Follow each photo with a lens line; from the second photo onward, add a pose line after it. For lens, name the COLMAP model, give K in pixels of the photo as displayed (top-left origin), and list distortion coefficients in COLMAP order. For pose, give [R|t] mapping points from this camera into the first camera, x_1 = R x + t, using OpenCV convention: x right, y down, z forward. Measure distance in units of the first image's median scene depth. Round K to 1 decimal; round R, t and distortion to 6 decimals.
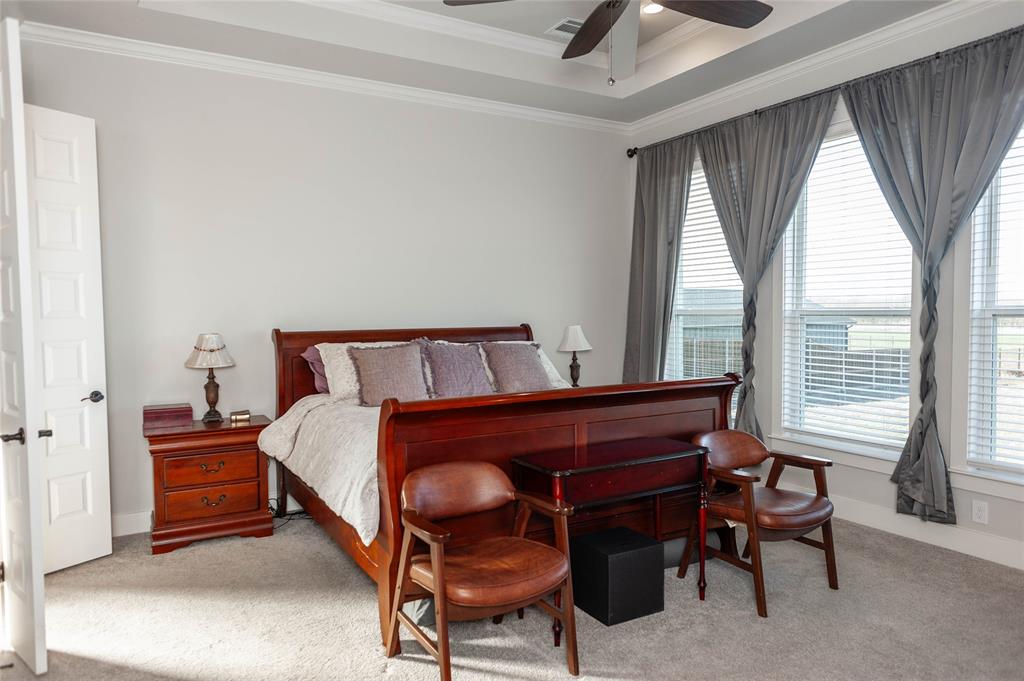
lens RADIAL K [[681.8, 0, 511.4], [0, 681.8, 335.0], [0, 0, 1]] dist [0.021741, -0.010020]
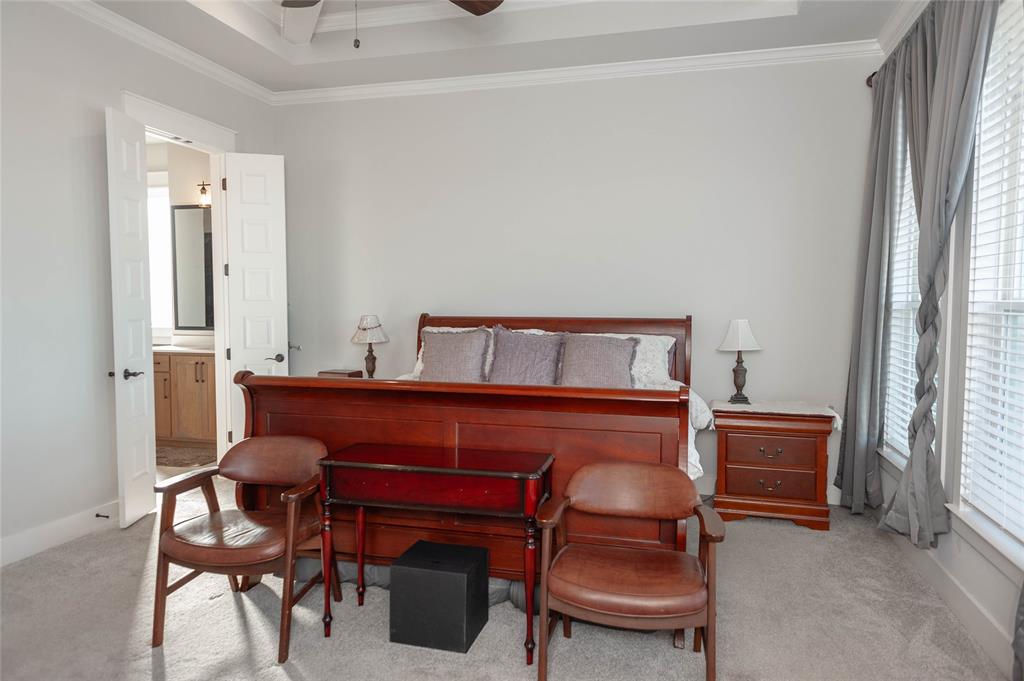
lens RADIAL K [[681.8, 0, 512.4], [0, 681.8, 347.9], [0, 0, 1]] dist [0.021741, -0.010020]
pose [[0.704421, 0.062135, -0.707057, 0.609239], [-0.035163, 0.997993, 0.052670, -0.017013], [0.708910, -0.012239, 0.705192, 0.313117]]
